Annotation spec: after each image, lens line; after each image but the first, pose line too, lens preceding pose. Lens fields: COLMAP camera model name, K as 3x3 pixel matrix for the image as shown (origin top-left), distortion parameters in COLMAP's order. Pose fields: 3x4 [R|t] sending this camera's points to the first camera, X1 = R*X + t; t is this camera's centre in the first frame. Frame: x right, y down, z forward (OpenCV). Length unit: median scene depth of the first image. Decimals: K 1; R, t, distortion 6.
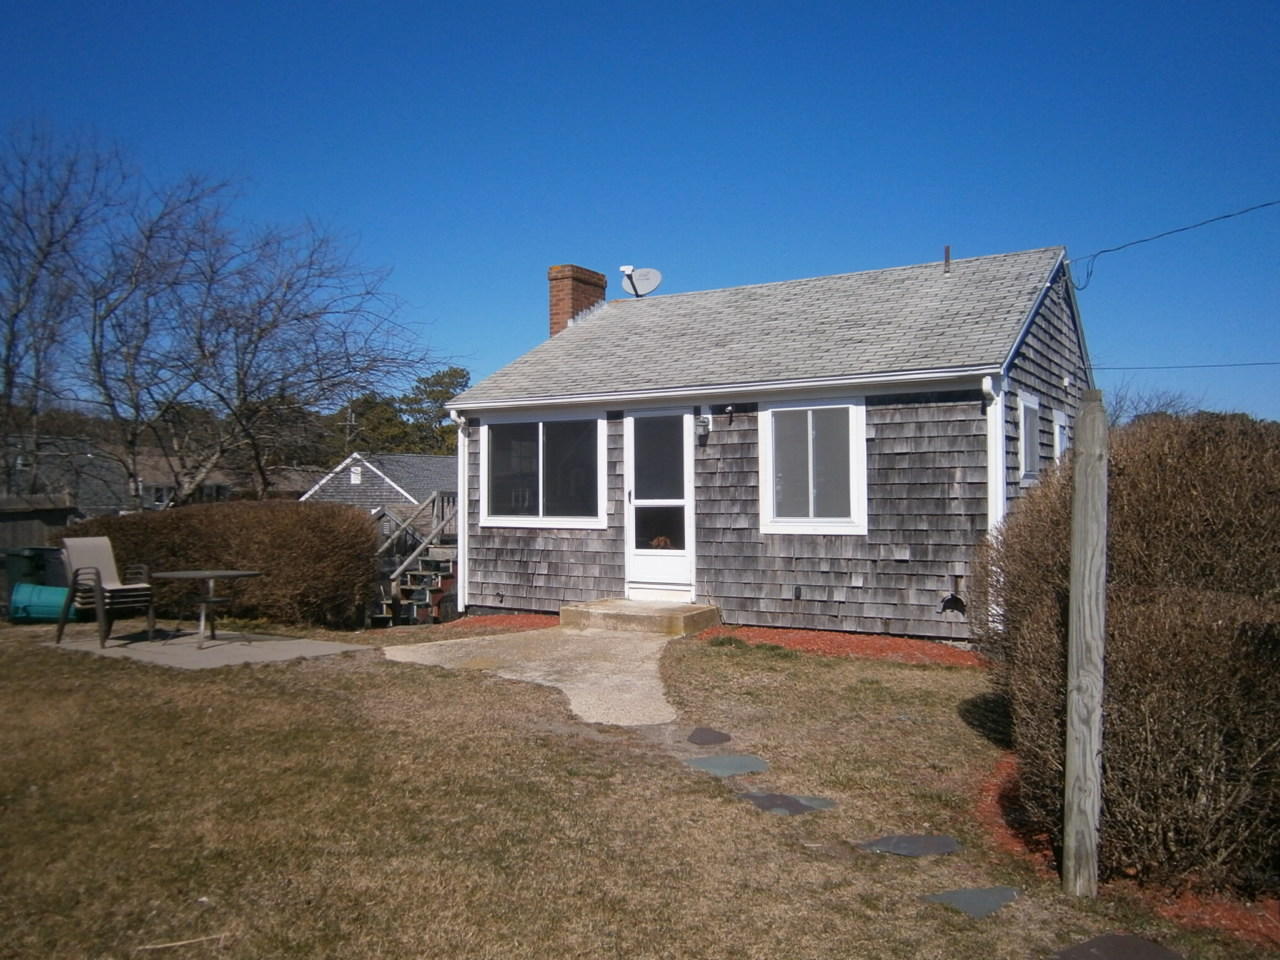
lens RADIAL K [[1004.5, 0, 637.4], [0, 1004.5, 487.7], [0, 0, 1]] dist [-0.048538, 0.014082]
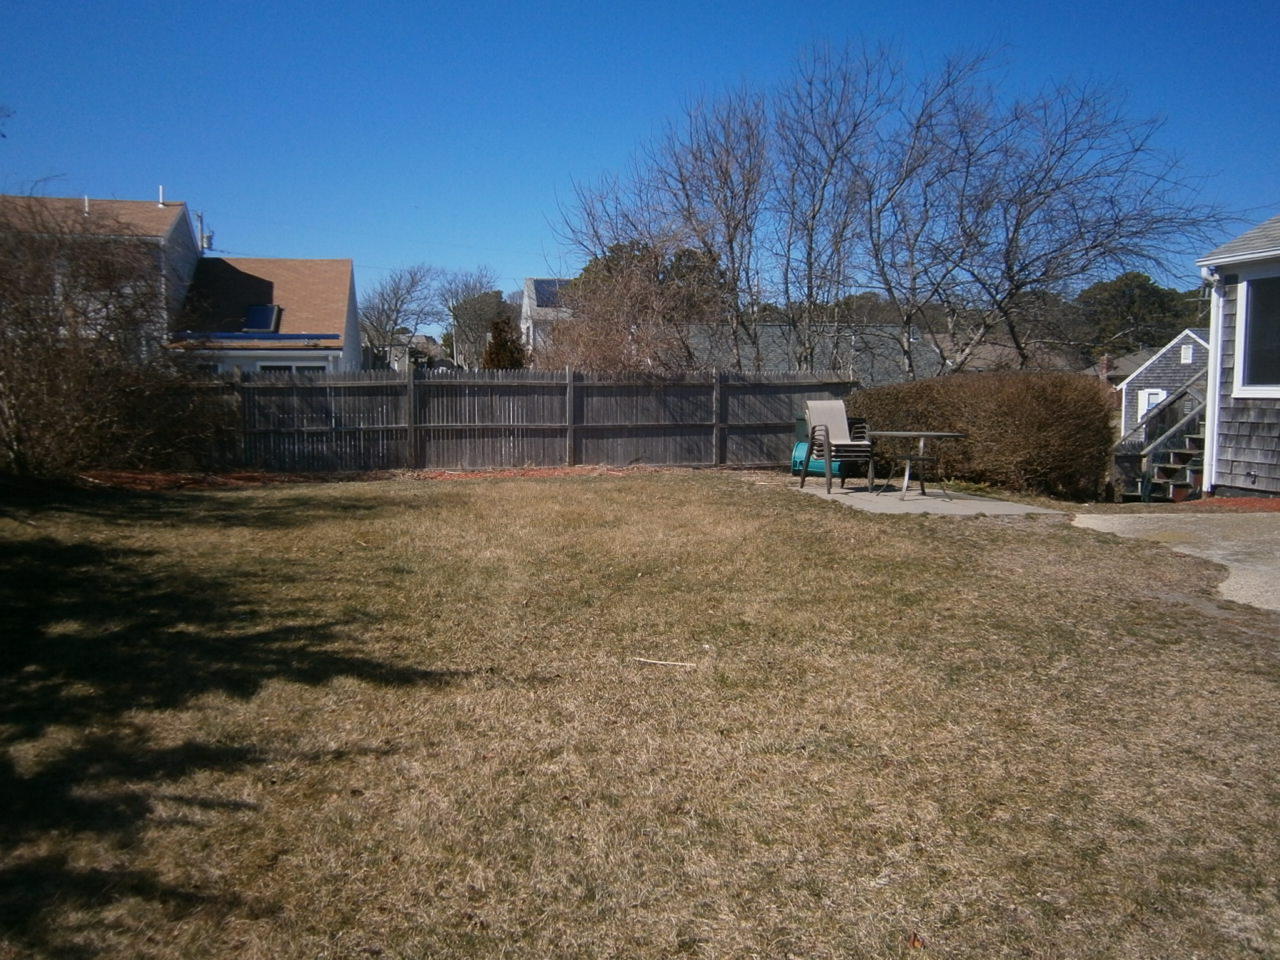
lens RADIAL K [[1004.5, 0, 627.4], [0, 1004.5, 478.2], [0, 0, 1]] dist [-0.048538, 0.014082]
pose [[0.680343, 0.061253, -0.730329, 0.123397], [0.014416, 0.995190, 0.096897, 0.017489], [0.732752, -0.076452, 0.676188, 0.010783]]
